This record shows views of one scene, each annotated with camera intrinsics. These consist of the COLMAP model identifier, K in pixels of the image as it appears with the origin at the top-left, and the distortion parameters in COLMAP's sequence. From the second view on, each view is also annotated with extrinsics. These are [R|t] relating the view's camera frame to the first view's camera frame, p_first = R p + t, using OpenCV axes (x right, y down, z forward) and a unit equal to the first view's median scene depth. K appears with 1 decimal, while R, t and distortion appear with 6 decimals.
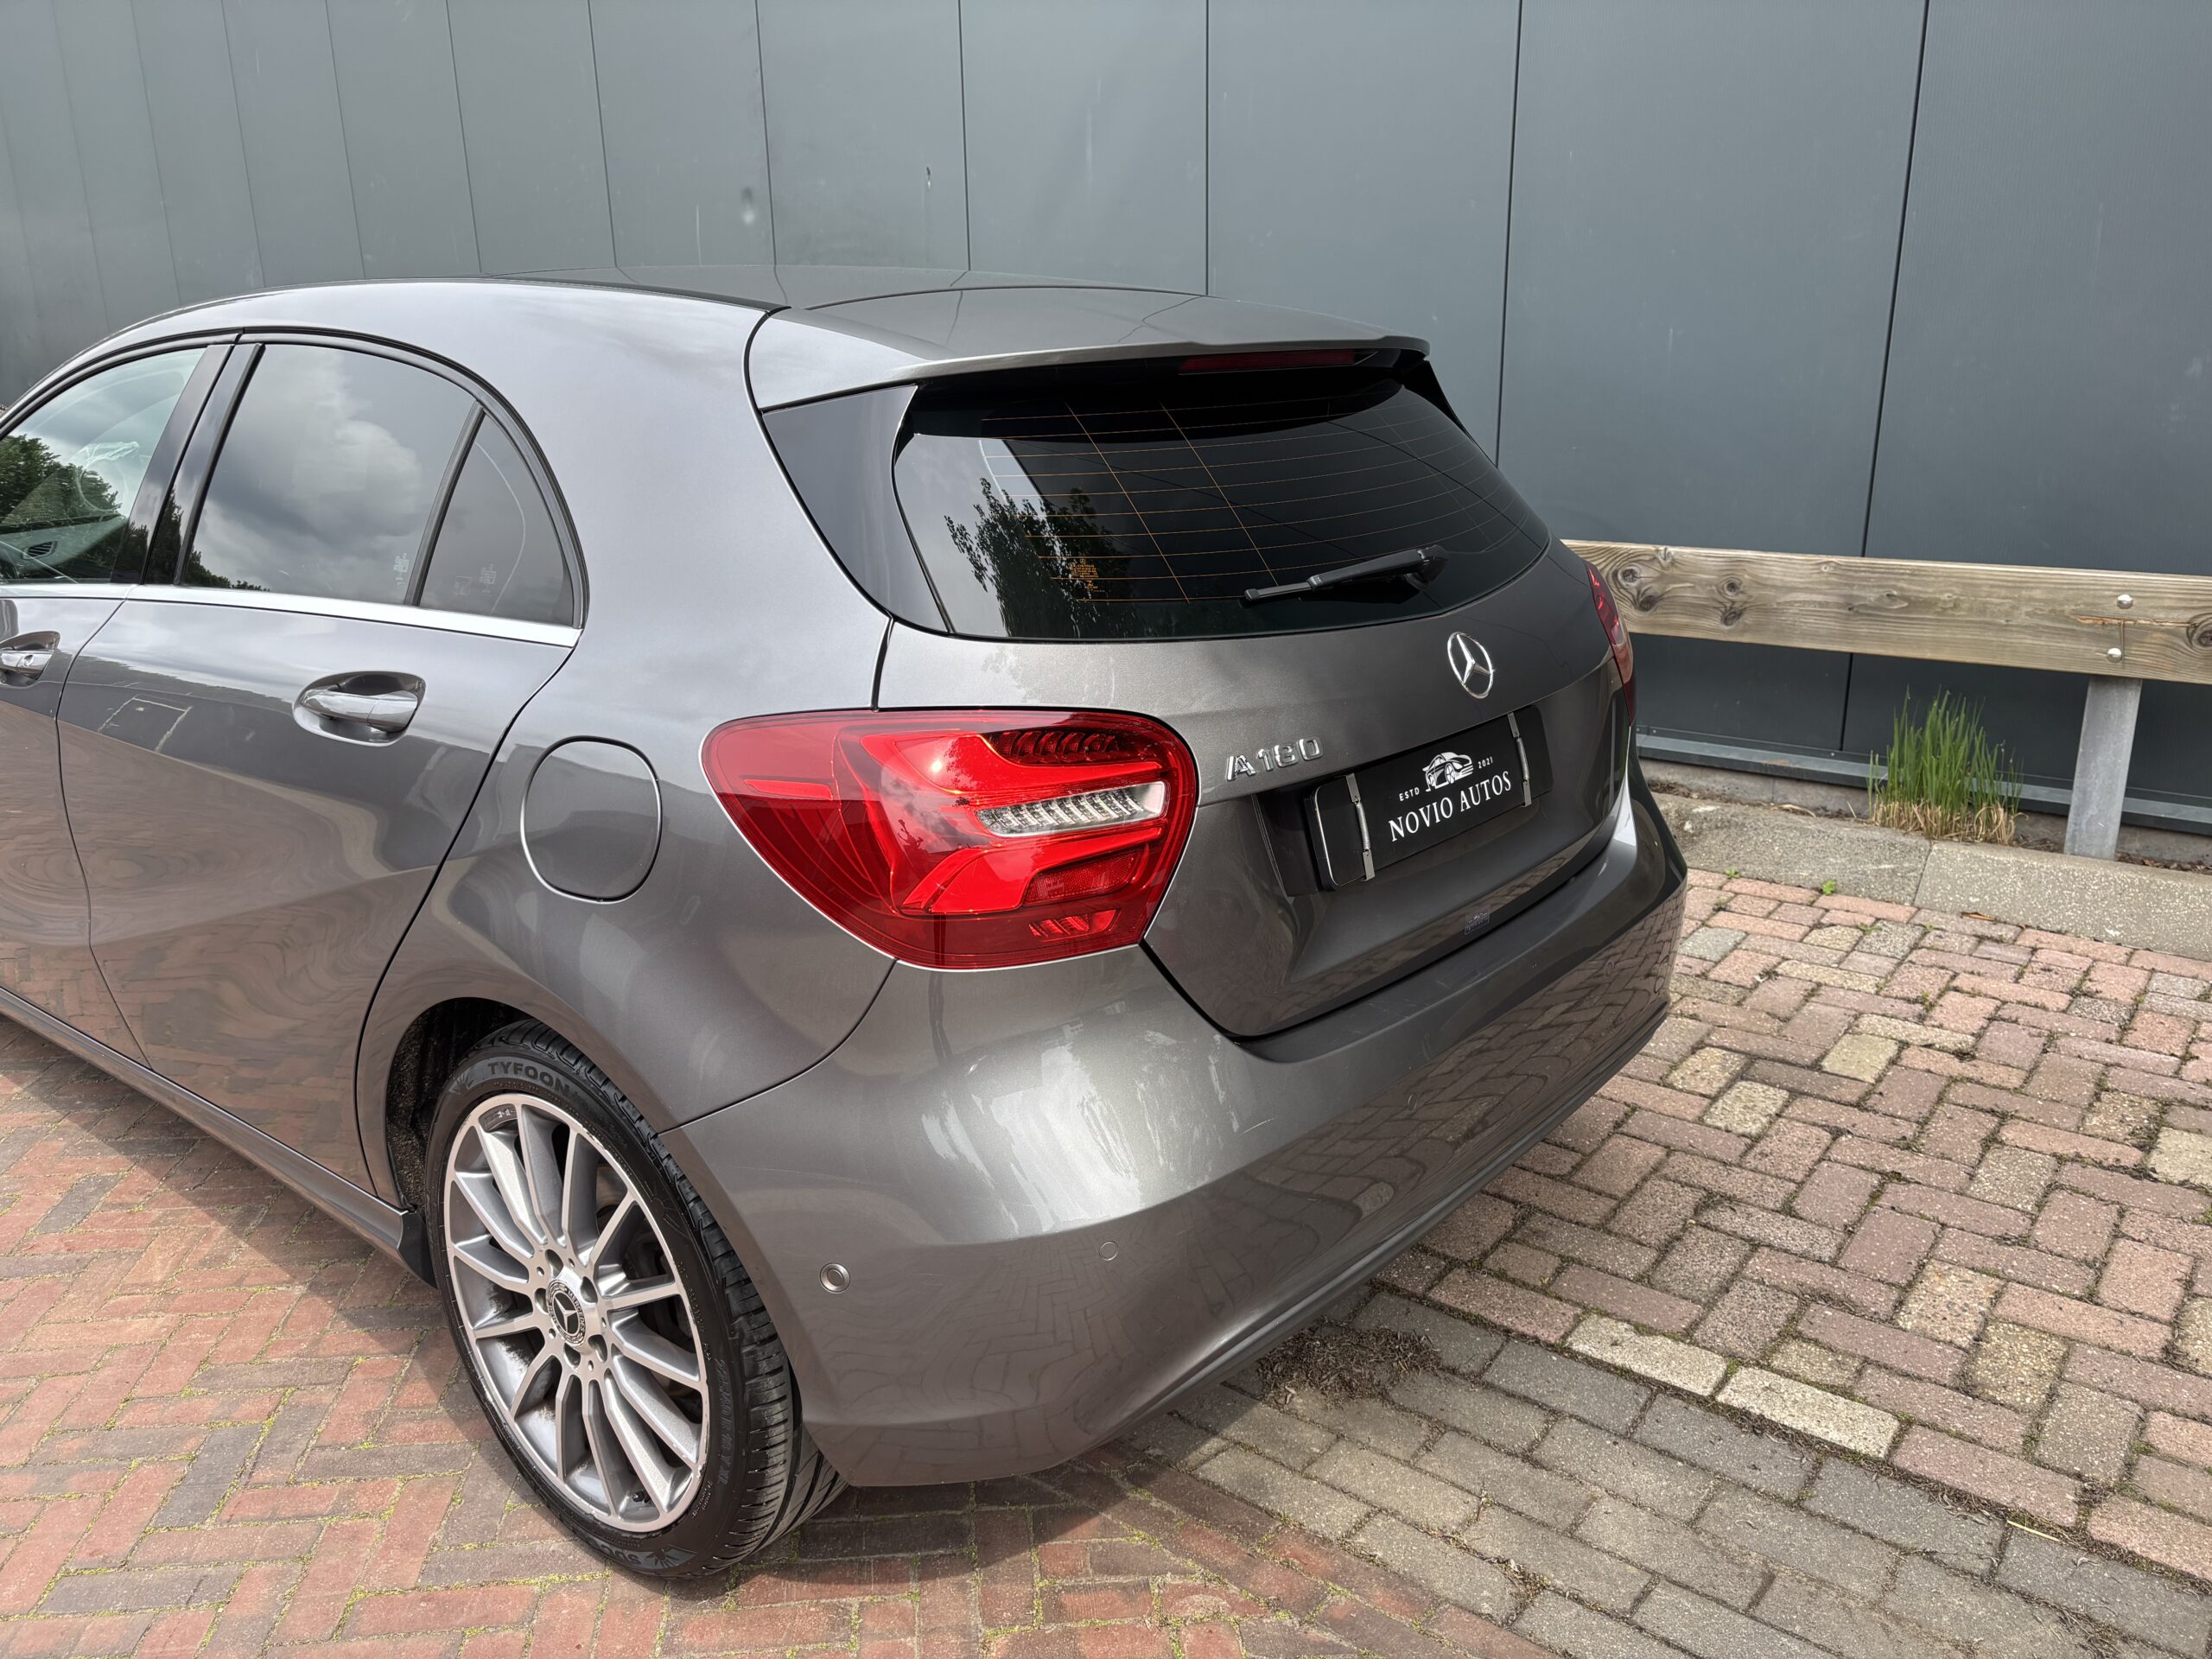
lens RADIAL K [[1673.9, 0, 1108.6], [0, 1673.9, 840.0], [0, 0, 1]] dist [0.049467, -0.052701]
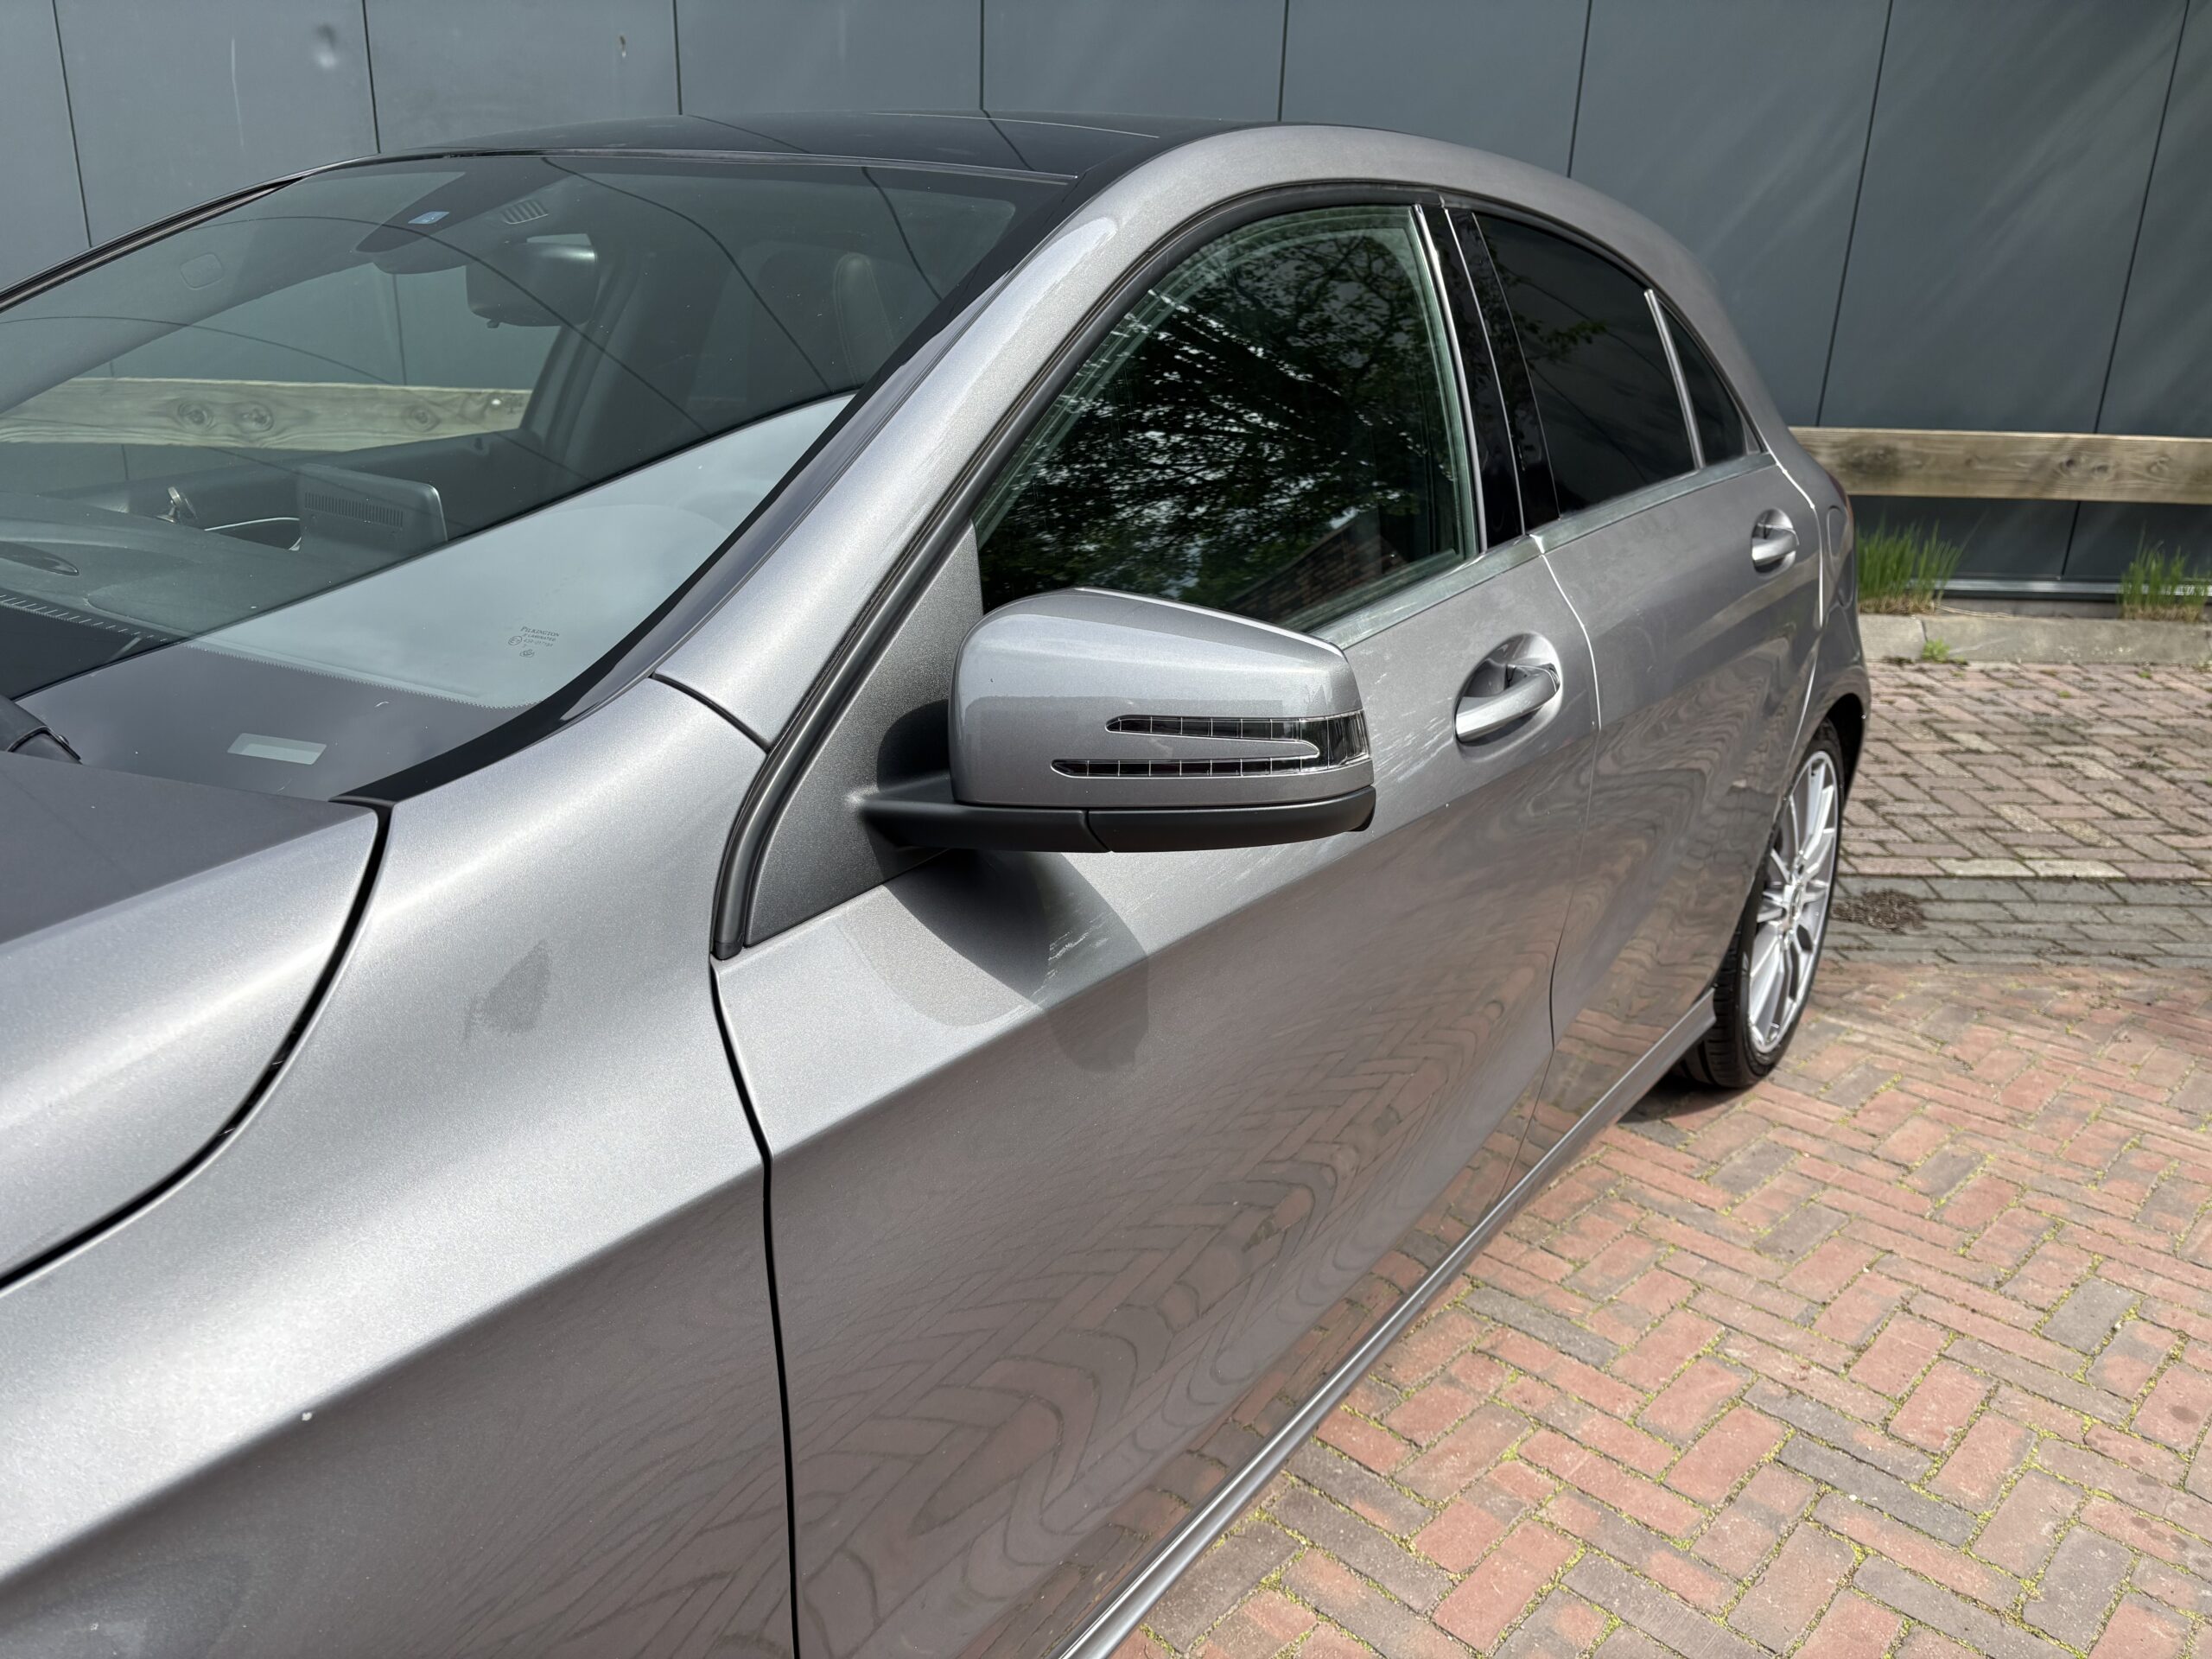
lens RADIAL K [[1673.9, 0, 1105.7], [0, 1673.9, 845.1], [0, 0, 1]] dist [0.049467, -0.052701]
pose [[0.763842, -0.170572, 0.622455, -0.897361], [0.140206, 0.985266, 0.097939, -0.007473], [-0.629990, 0.012462, 0.776503, 0.141728]]
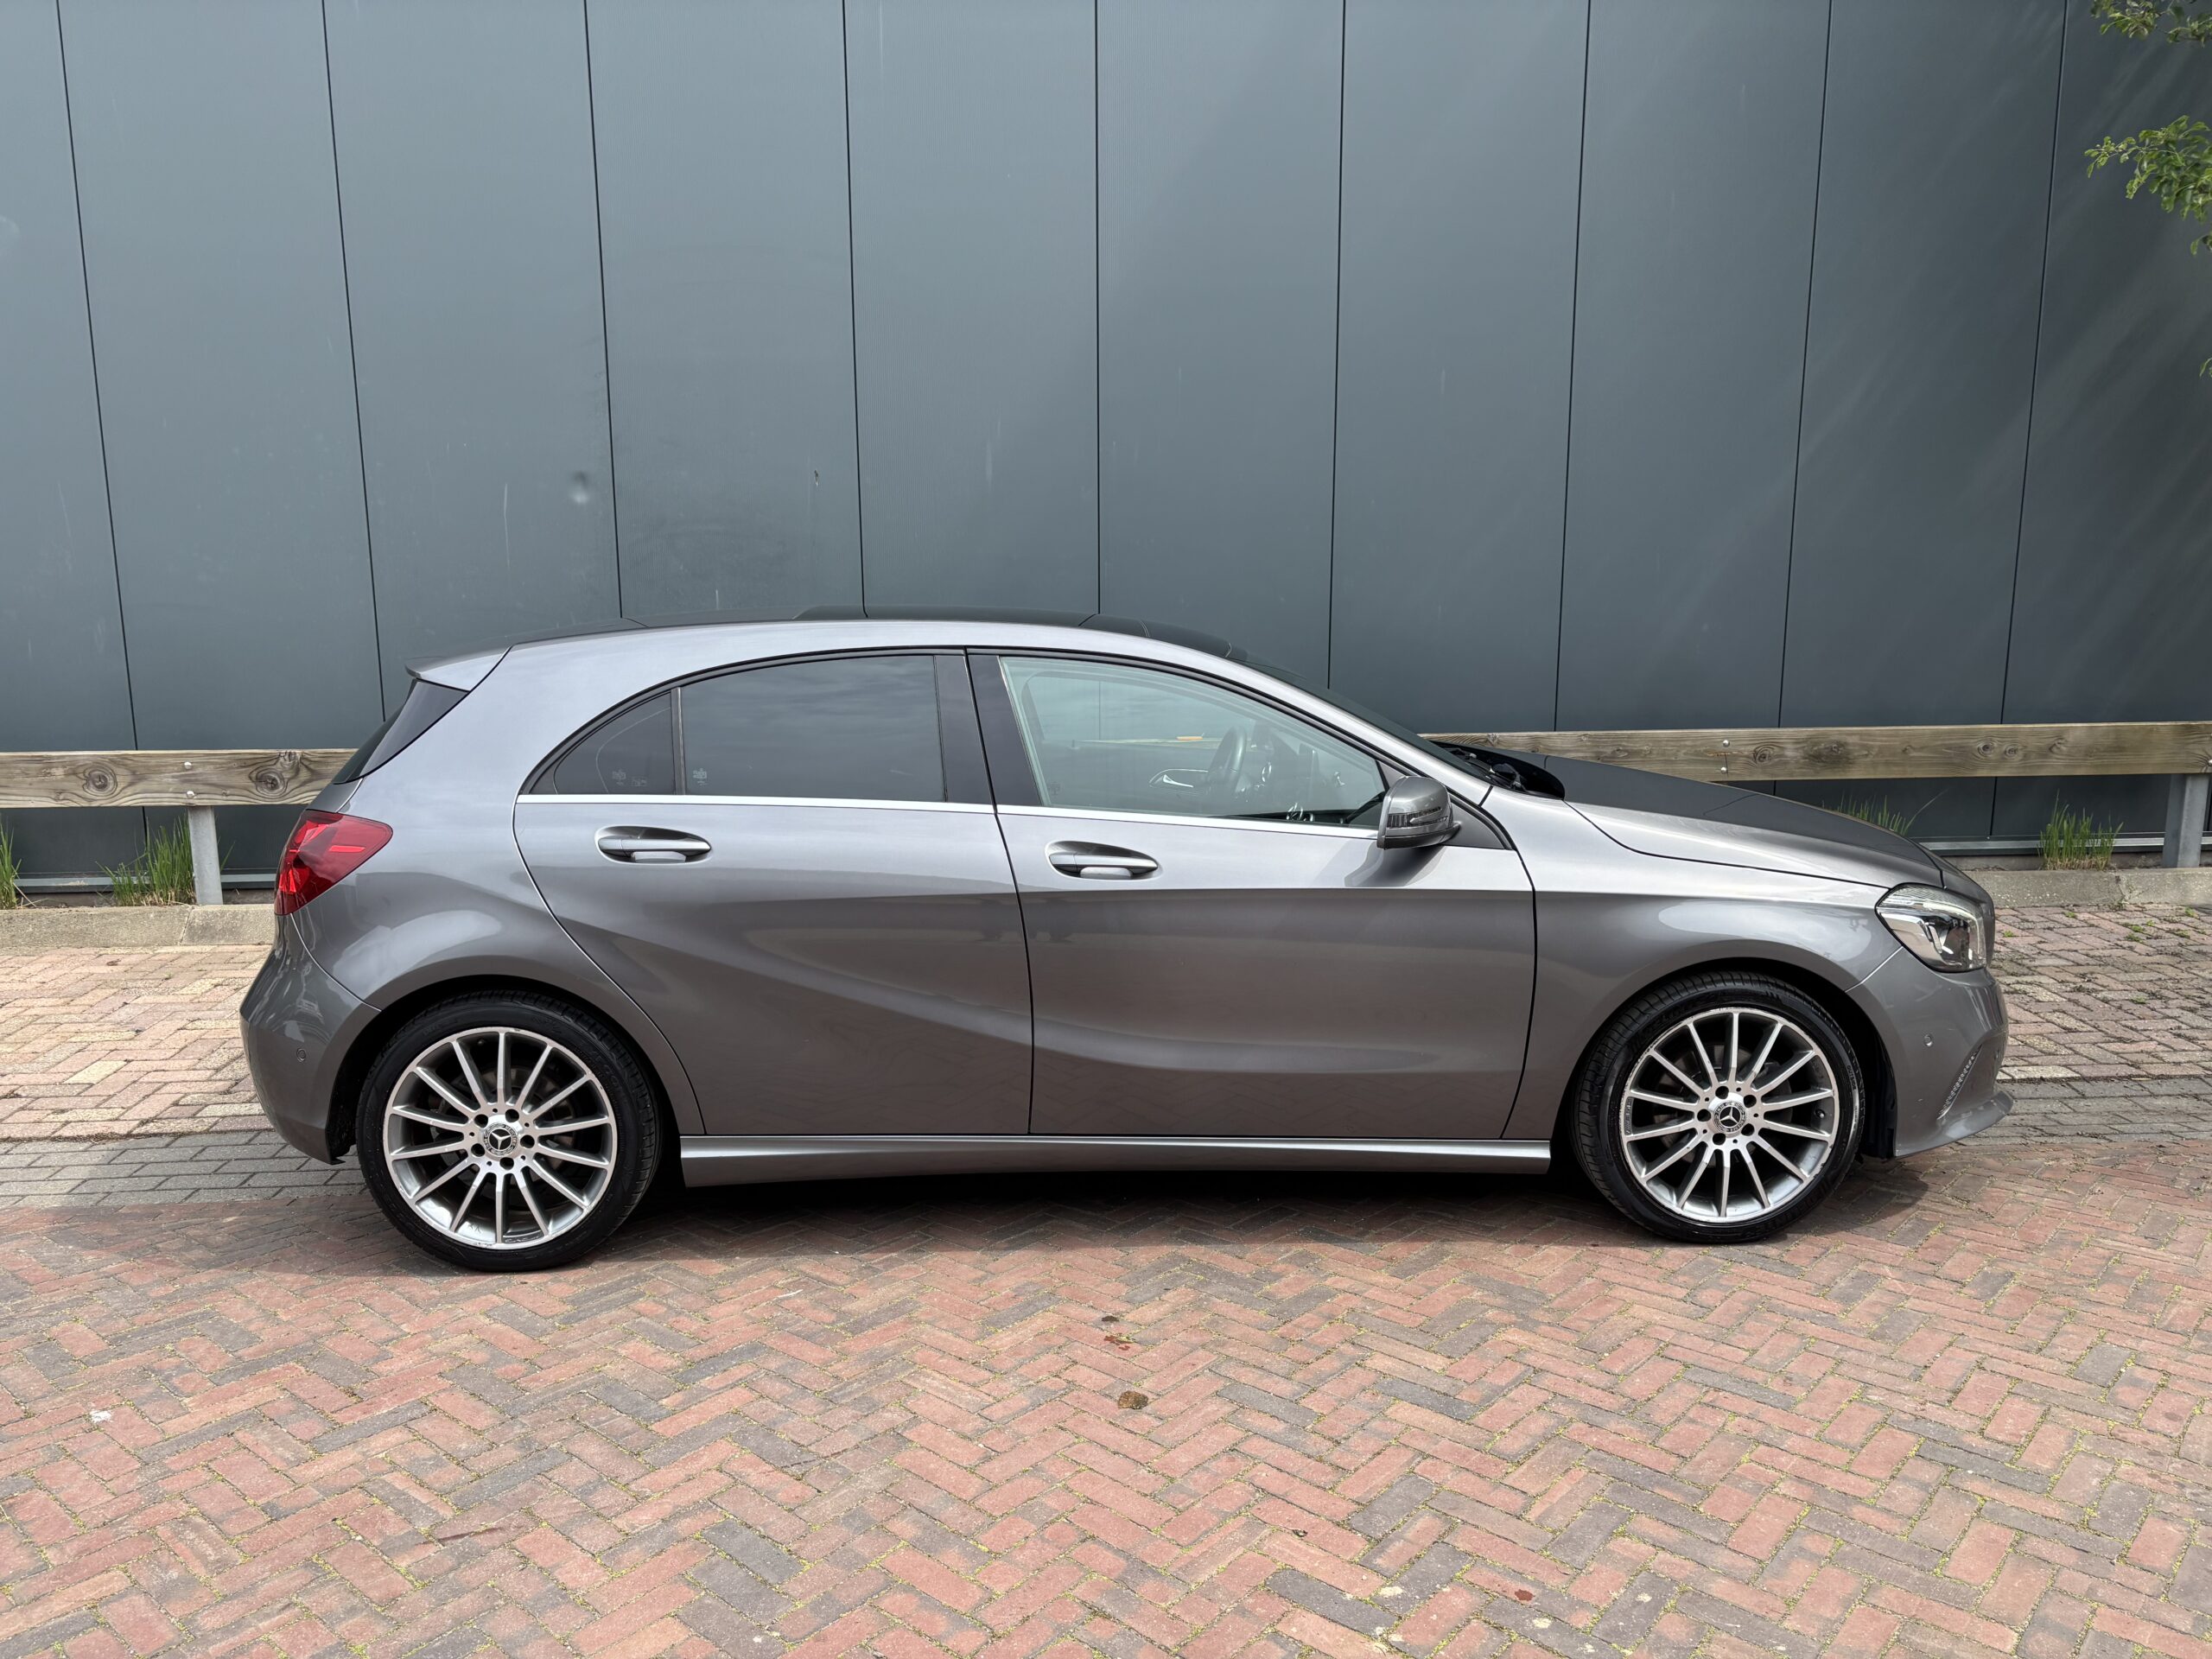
lens RADIAL K [[1673.9, 0, 1099.9], [0, 1673.9, 835.0], [0, 0, 1]] dist [0.049467, -0.052701]
pose [[0.739104, -0.098831, 0.666302, -1.233437], [0.185586, 0.980771, -0.060388, -0.050867], [-0.647521, 0.168289, 0.743233, 0.025782]]
